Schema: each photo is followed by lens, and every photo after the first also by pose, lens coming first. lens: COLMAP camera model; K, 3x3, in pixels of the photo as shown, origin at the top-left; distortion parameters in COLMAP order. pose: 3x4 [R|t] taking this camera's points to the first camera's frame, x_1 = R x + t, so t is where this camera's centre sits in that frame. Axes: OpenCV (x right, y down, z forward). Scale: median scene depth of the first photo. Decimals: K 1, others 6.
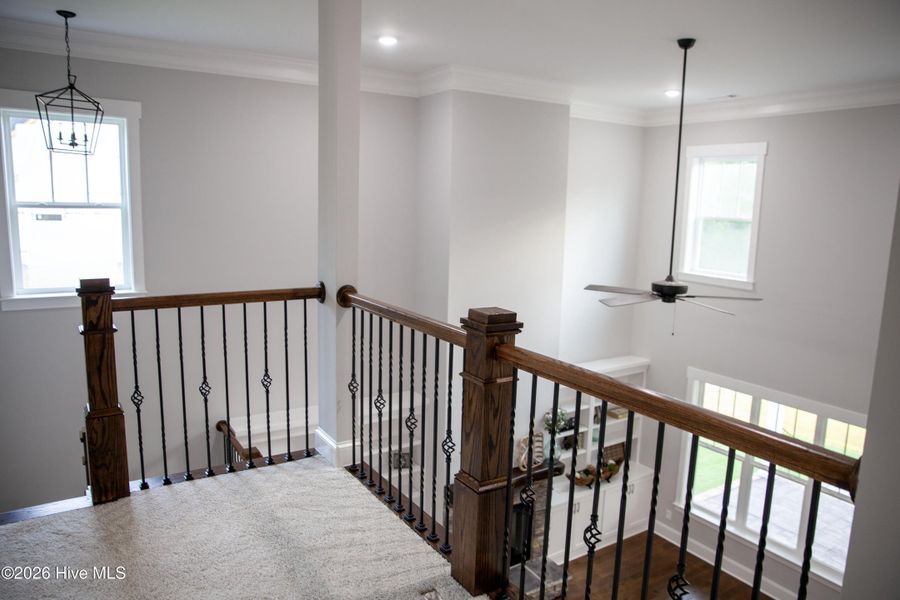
lens RADIAL K [[637.5, 0, 446.7], [0, 637.5, 297.5], [0, 0, 1]] dist [-0.110522, 0.092573]
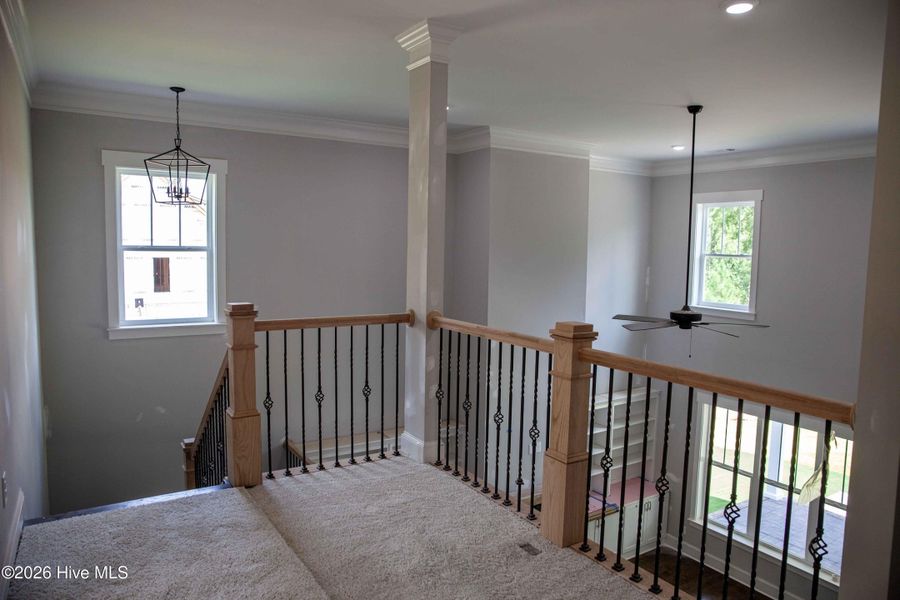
lens RADIAL K [[611.9, 0, 453.3], [0, 611.9, 295.5], [0, 0, 1]] dist [-0.103837, 0.068456]
pose [[0.999972, -0.007524, -0.000468, -0.081707], [0.007475, 0.997632, -0.068370, 0.021781], [0.000981, 0.068364, 0.997660, -0.122098]]
